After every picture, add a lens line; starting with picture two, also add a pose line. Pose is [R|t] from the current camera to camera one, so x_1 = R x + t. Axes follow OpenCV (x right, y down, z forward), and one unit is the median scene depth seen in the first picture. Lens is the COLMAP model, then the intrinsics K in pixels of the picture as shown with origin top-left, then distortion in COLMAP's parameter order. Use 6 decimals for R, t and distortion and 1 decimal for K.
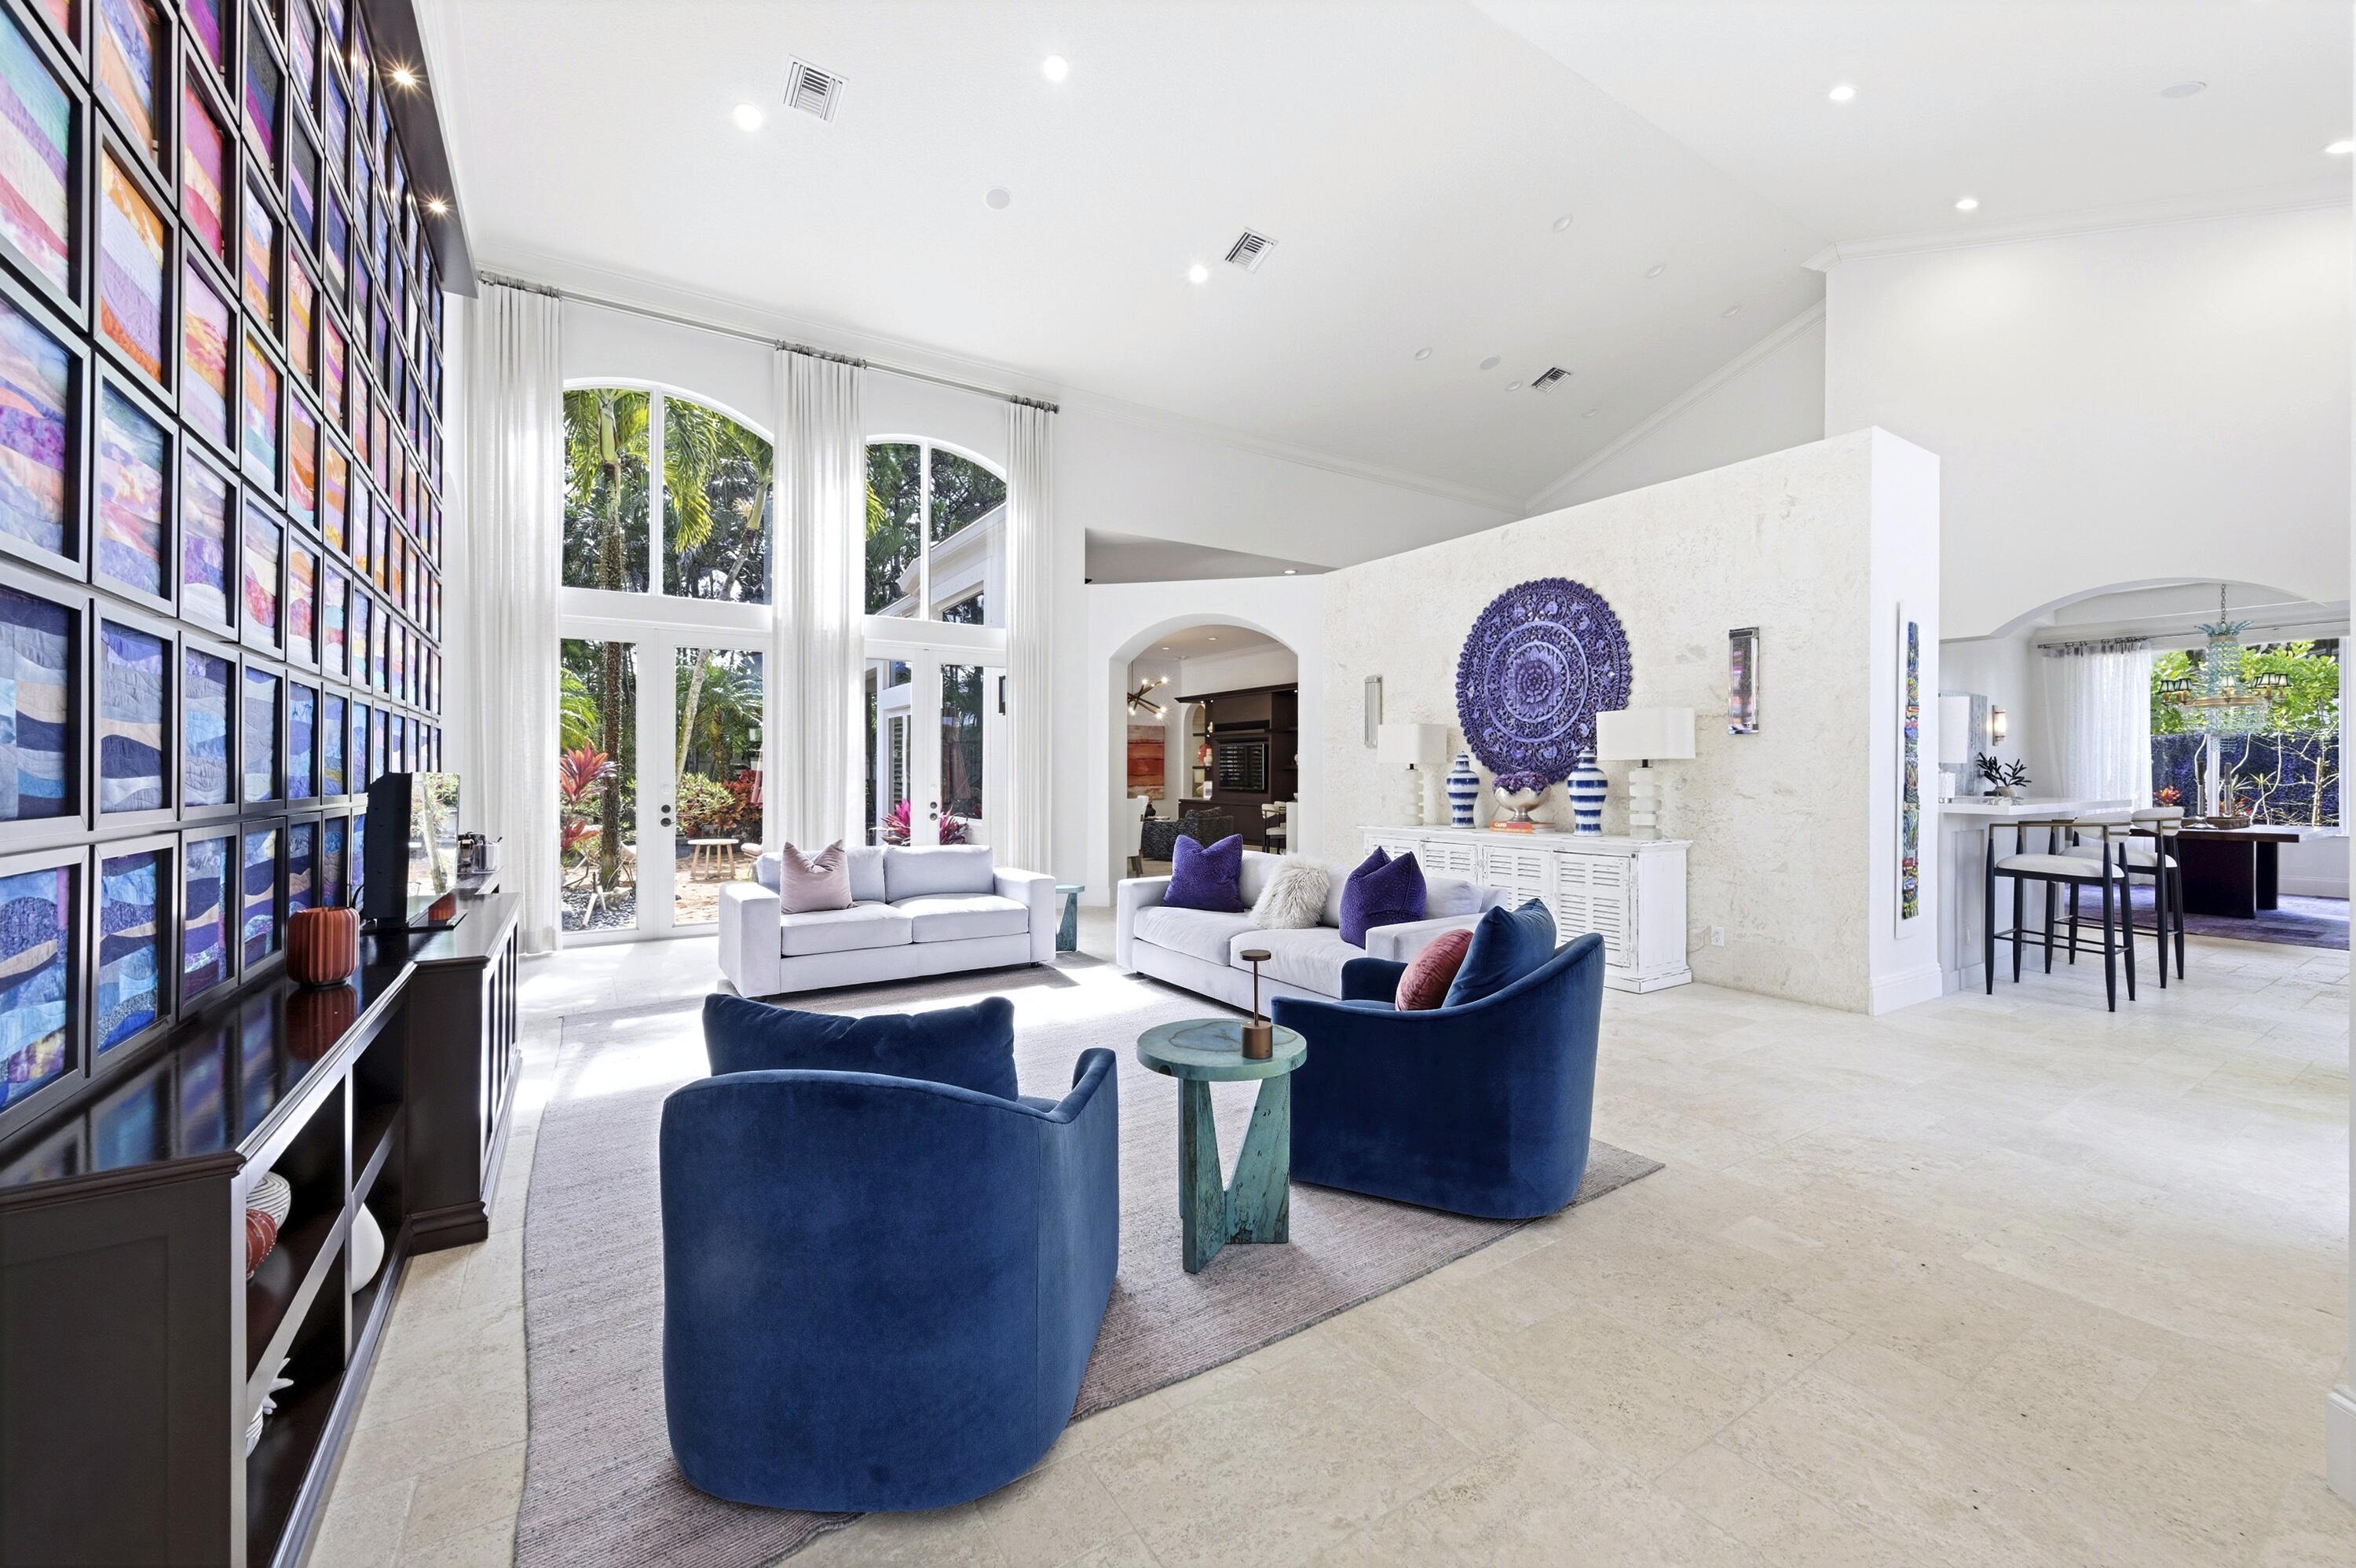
lens RADIAL K [[914.3, 0, 1178.0], [0, 914.3, 784.0], [0, 0, 1]] dist [0.002748, -0.002161]
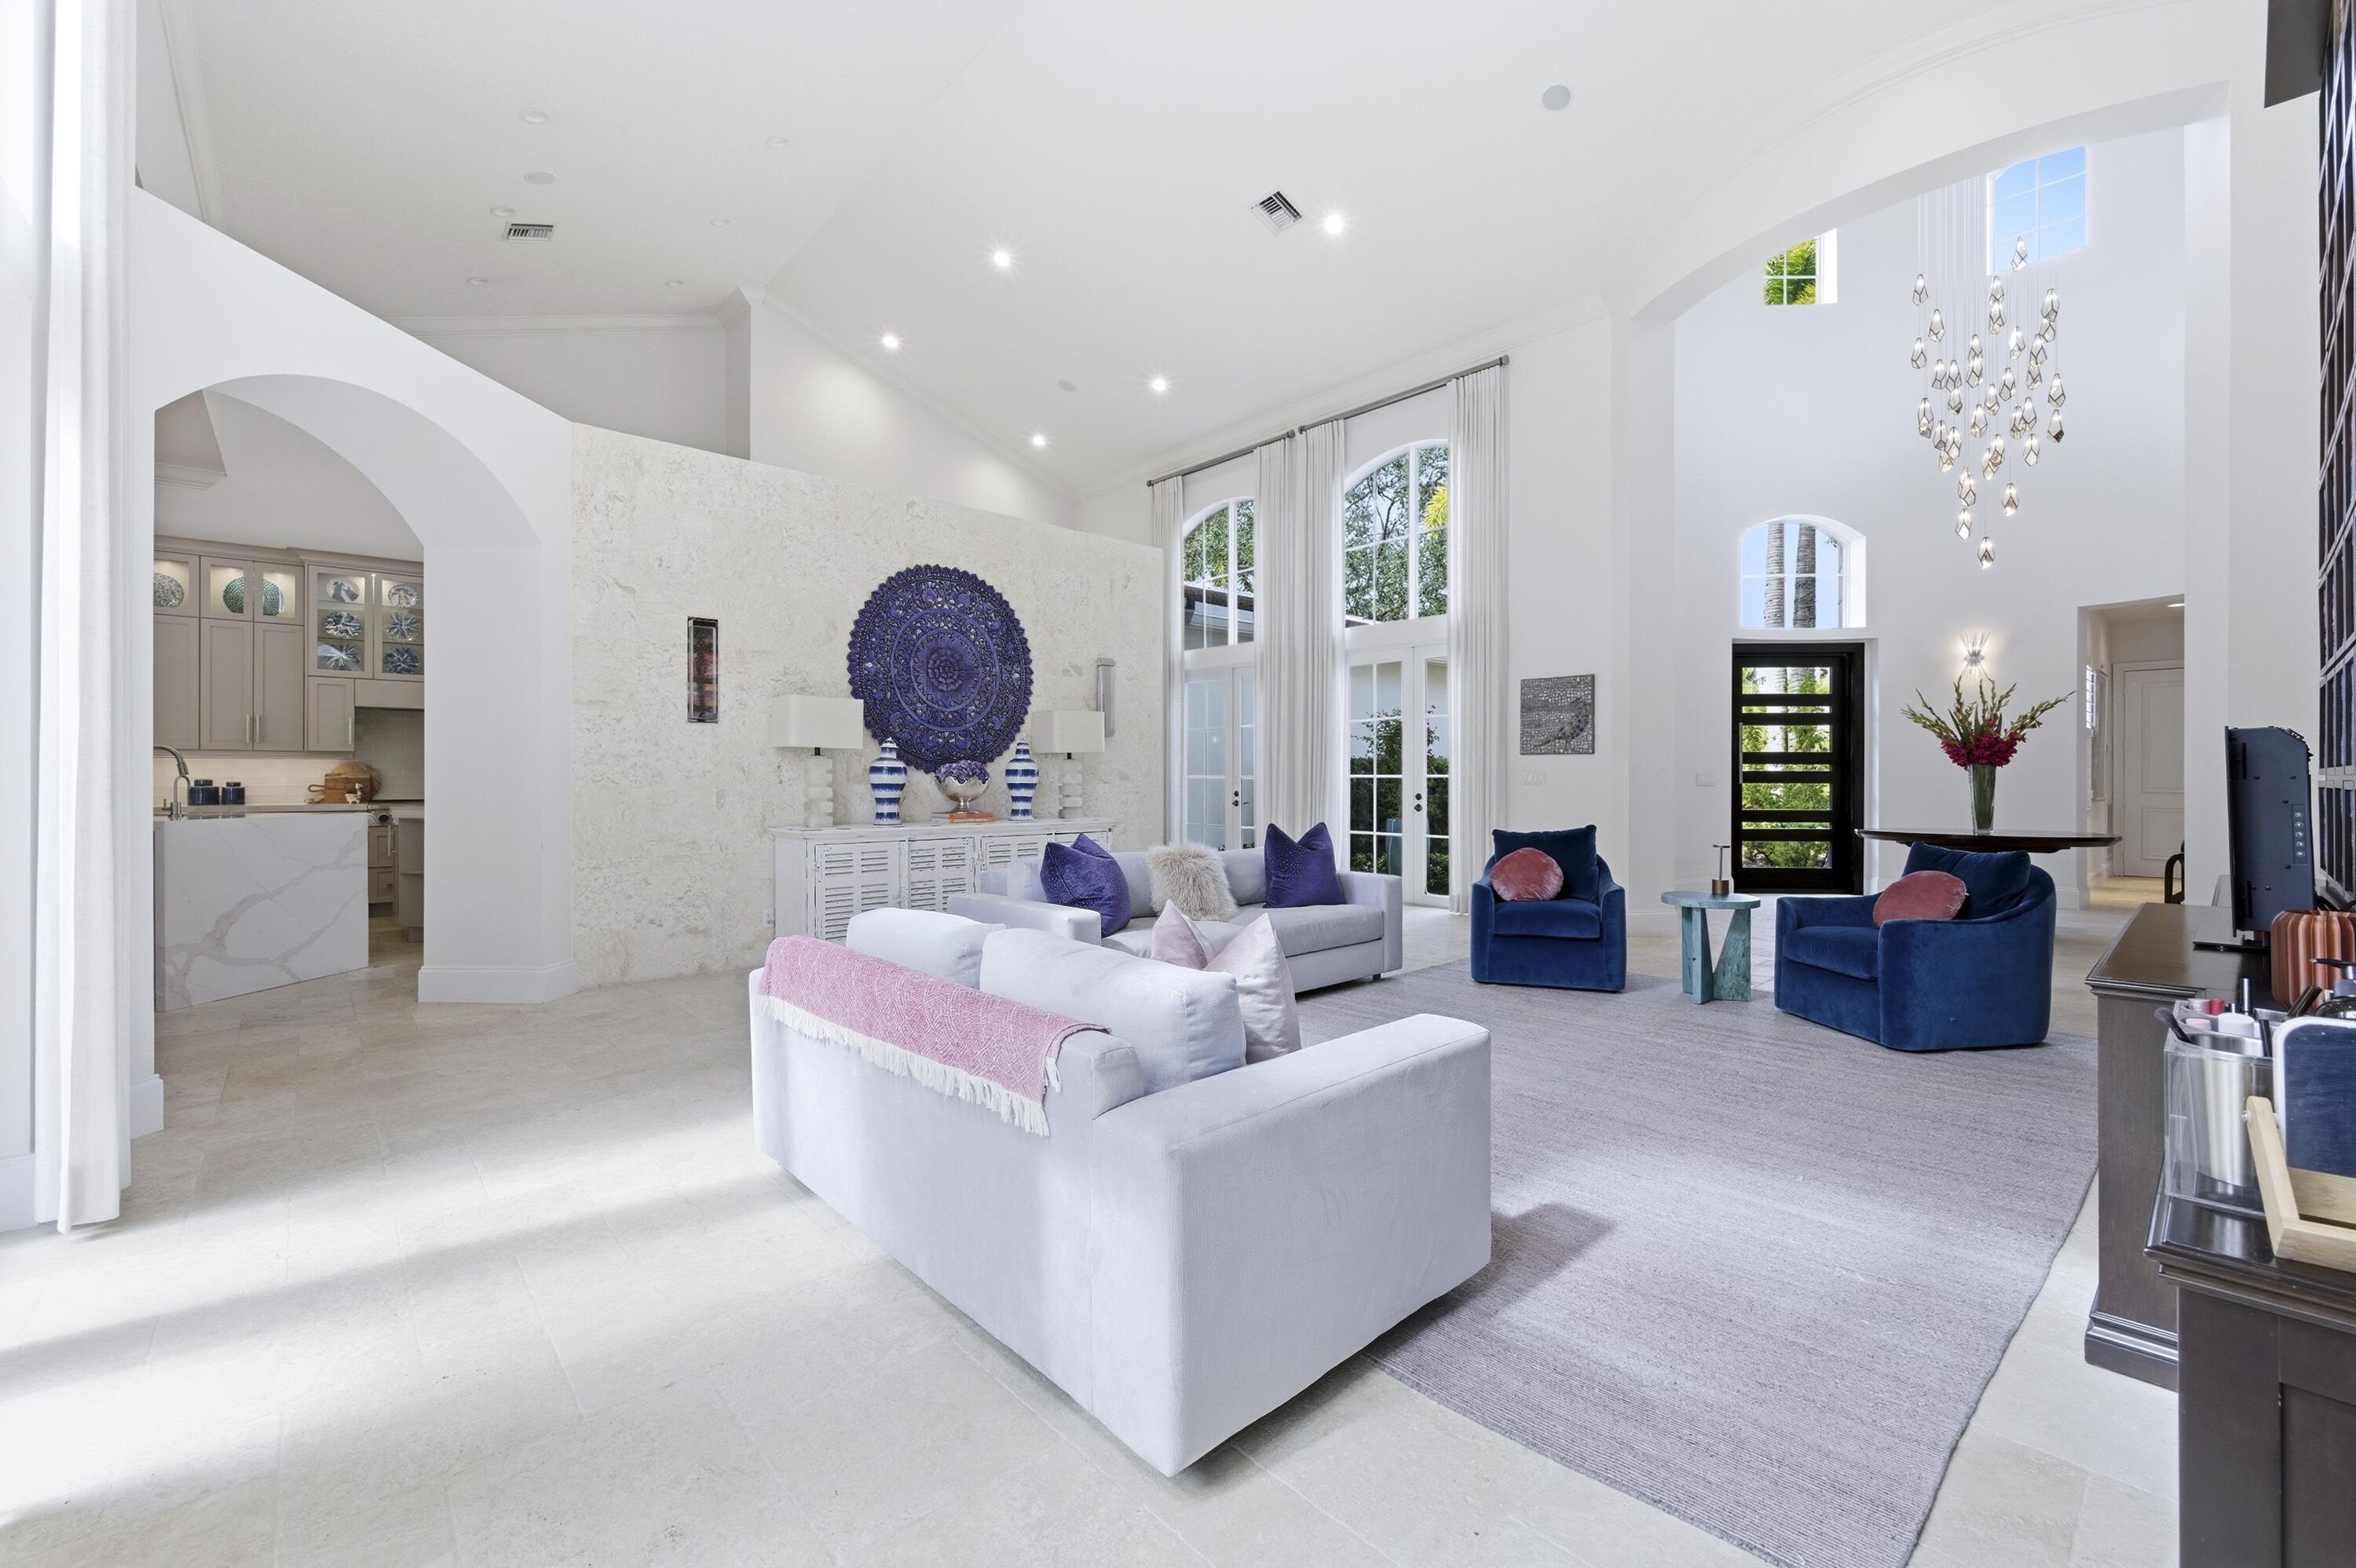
lens RADIAL K [[965.6, 0, 1183.1], [0, 965.6, 781.6], [0, 0, 1]] dist [-0.000834, -0.000030]
pose [[-0.163377, -0.005908, 0.986546, -0.659968], [0.009499, 0.999926, 0.007561, 0.003043], [-0.986518, 0.010606, -0.163309, 0.897860]]
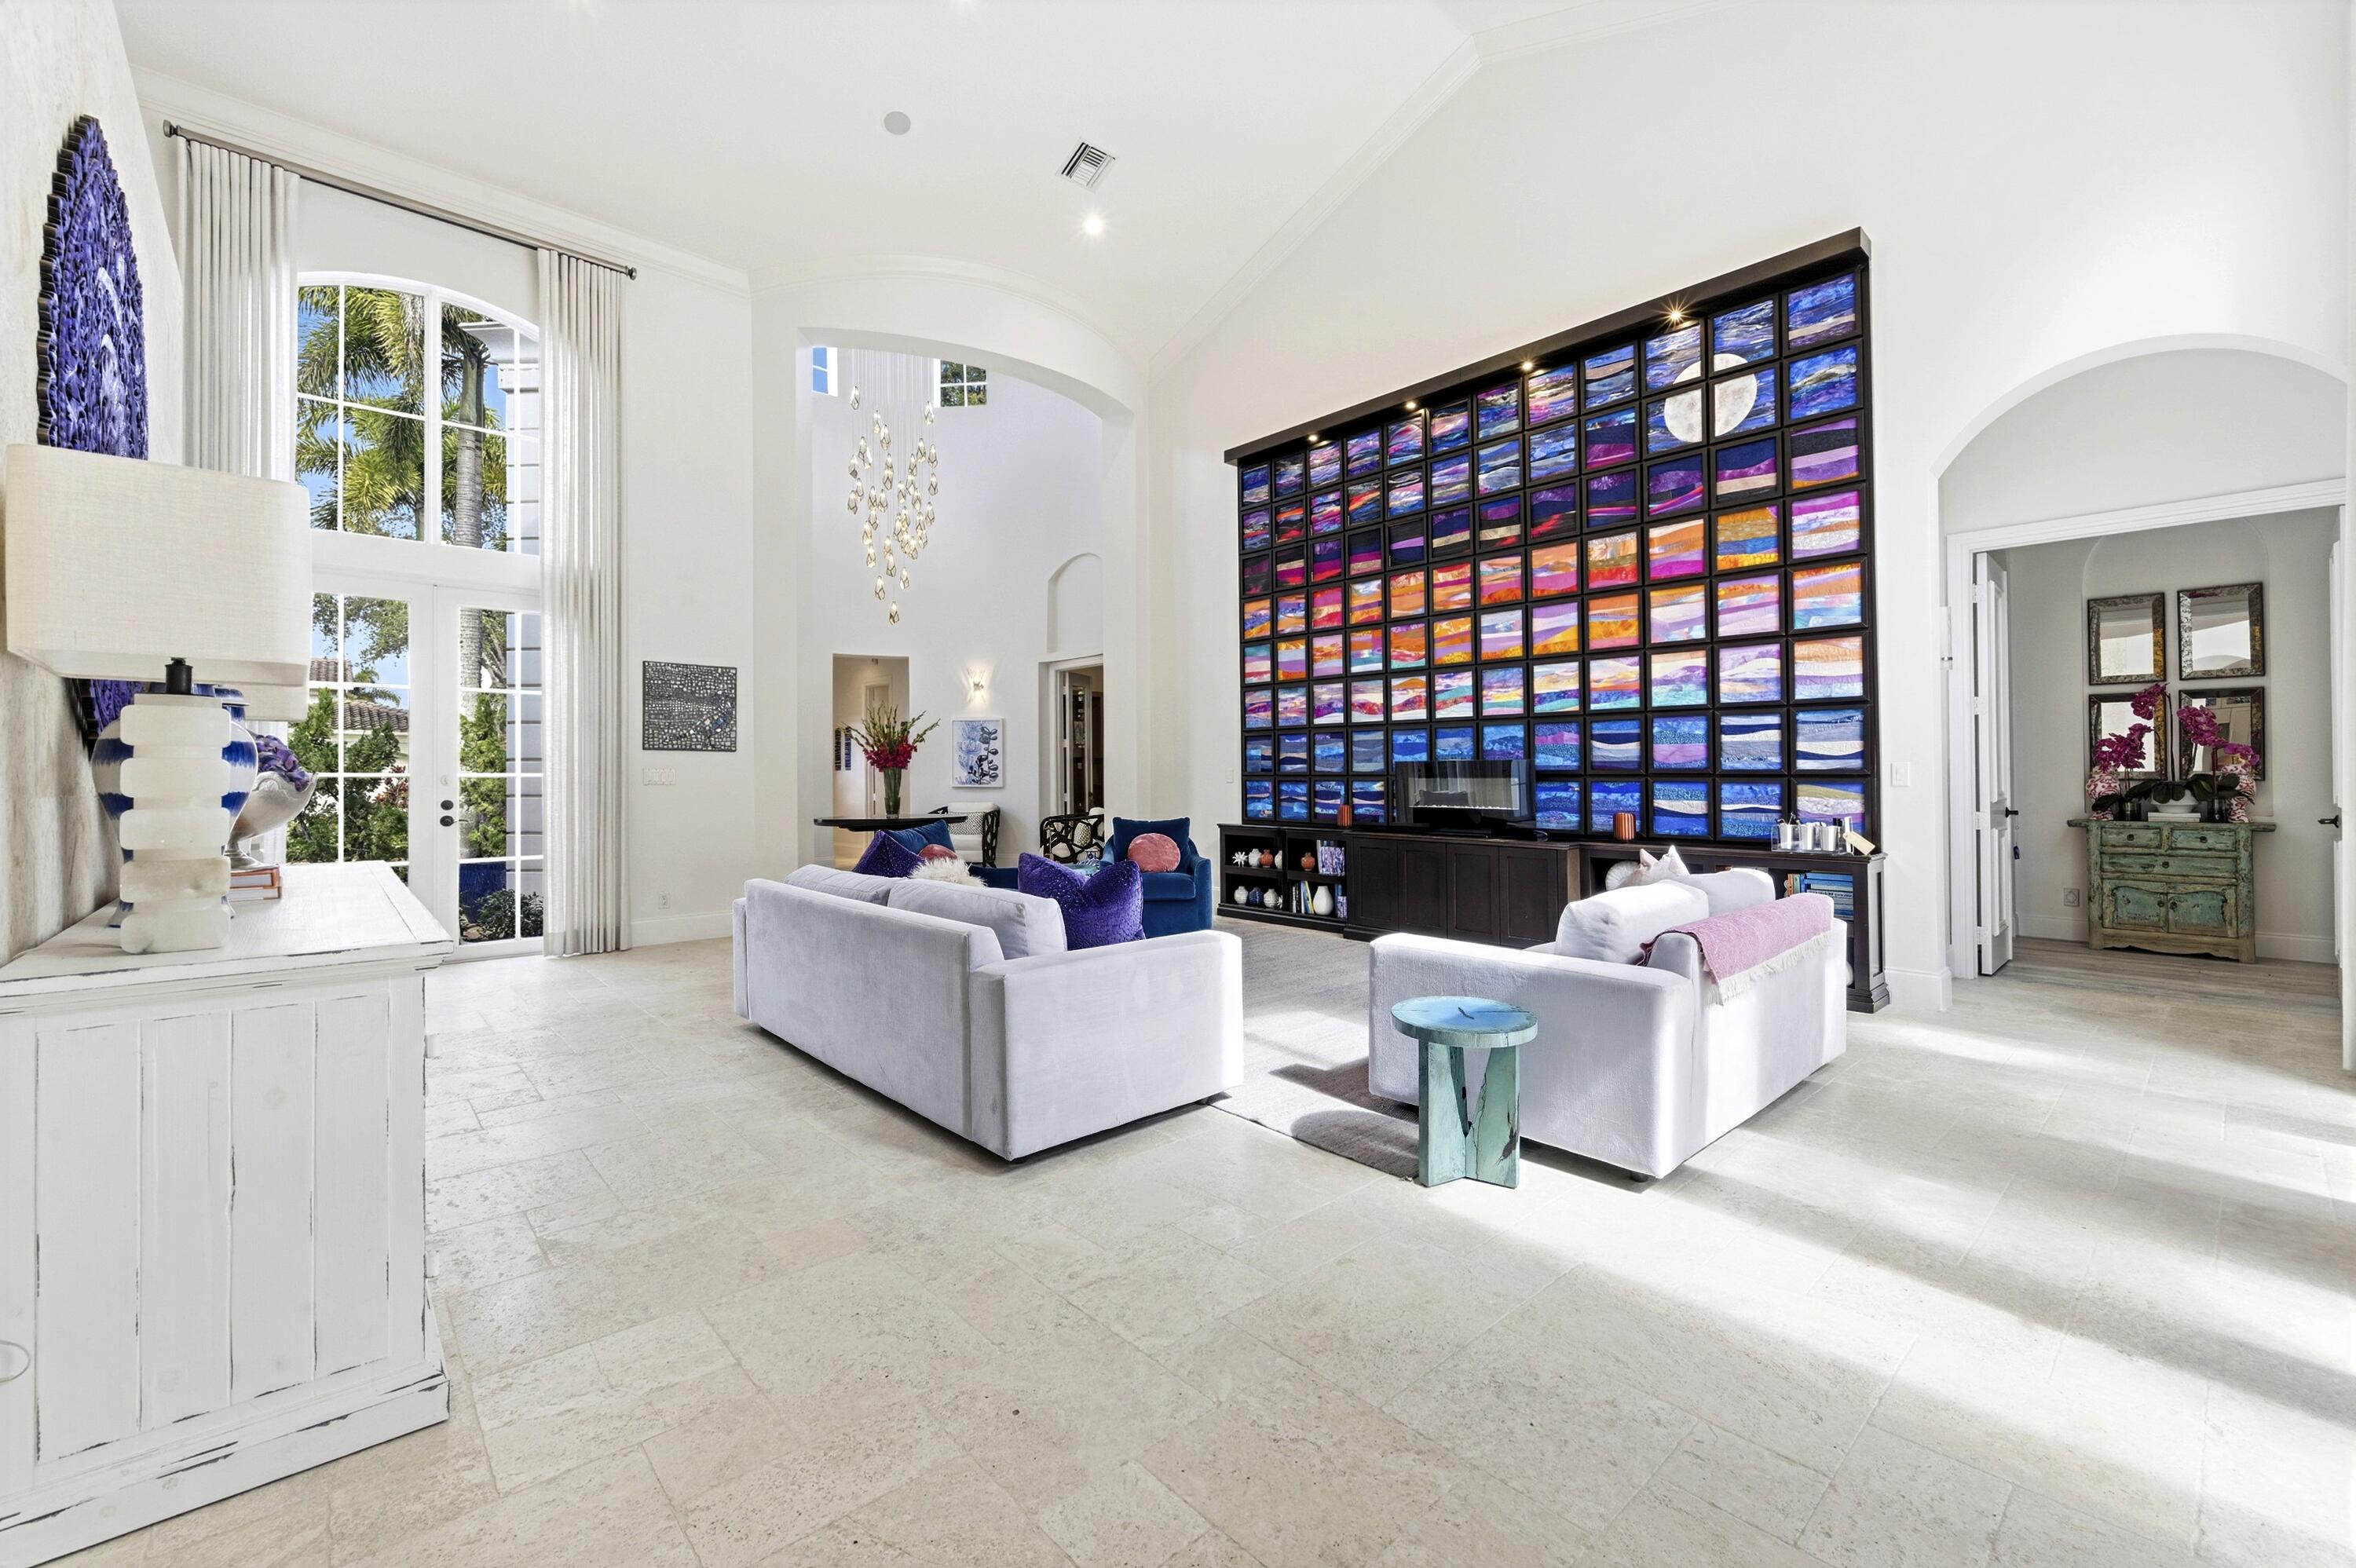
lens RADIAL K [[975.7, 0, 1180.5], [0, 975.7, 769.8], [0, 0, 1]] dist [-0.000783, -0.000039]
pose [[-0.986134, -0.002361, -0.165937, 0.067452], [-0.002670, 0.999995, 0.001640, 0.000517], [0.165932, 0.002061, -0.986135, 1.384995]]
